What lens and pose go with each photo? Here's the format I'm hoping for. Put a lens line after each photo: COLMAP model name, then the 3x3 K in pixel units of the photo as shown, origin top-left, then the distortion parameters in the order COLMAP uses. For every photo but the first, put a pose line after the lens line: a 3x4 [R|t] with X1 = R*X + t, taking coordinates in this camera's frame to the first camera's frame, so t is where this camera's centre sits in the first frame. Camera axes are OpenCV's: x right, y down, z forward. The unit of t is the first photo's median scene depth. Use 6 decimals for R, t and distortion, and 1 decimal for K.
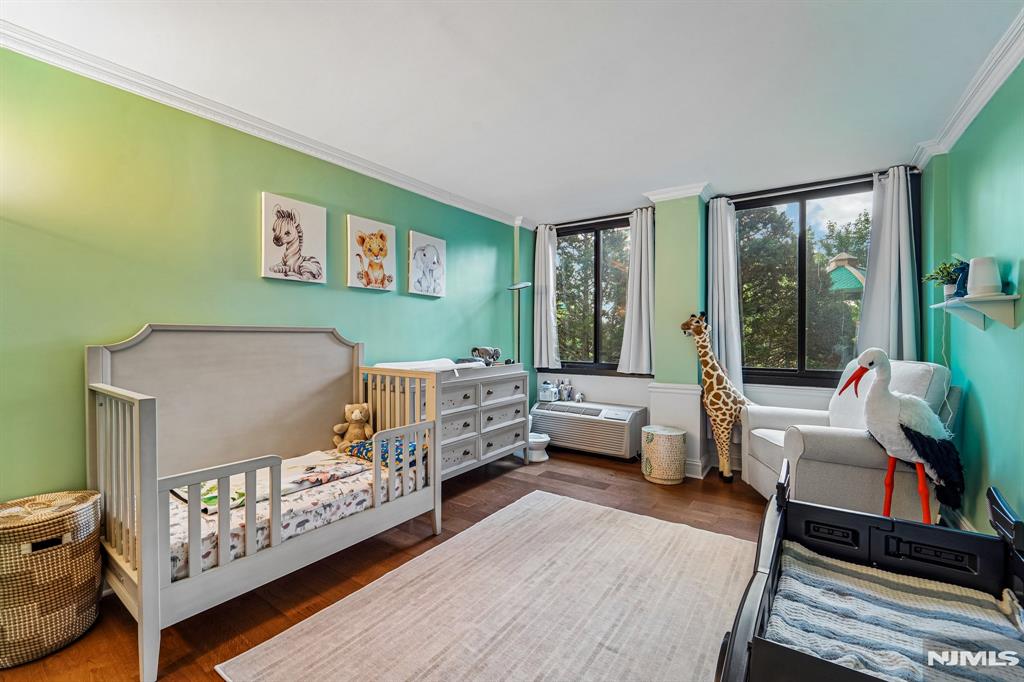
lens RADIAL K [[431.9, 0, 523.6], [0, 431.9, 329.8], [0, 0, 1]] dist [-0.011879, 0.000135]
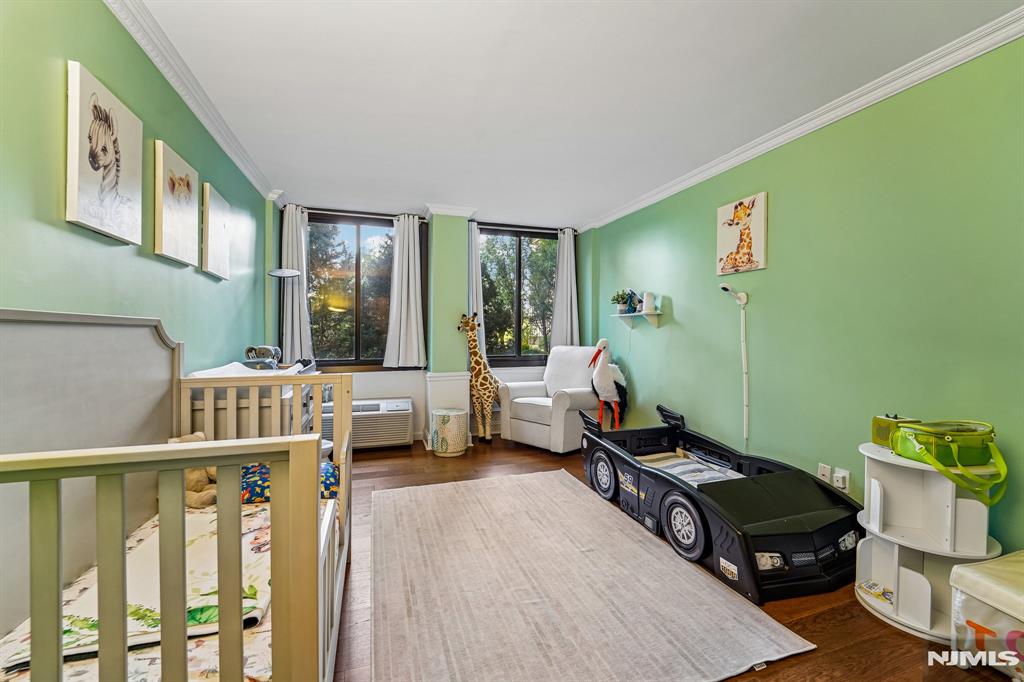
lens RADIAL K [[424.6, 0, 508.1], [0, 424.6, 339.3], [0, 0, 1]] dist [-0.012890, -0.000109]
pose [[0.595364, -0.015497, 0.803306, -0.523255], [-0.009100, 0.999620, 0.026029, 0.002852], [-0.803404, -0.022807, 0.594997, 0.190722]]
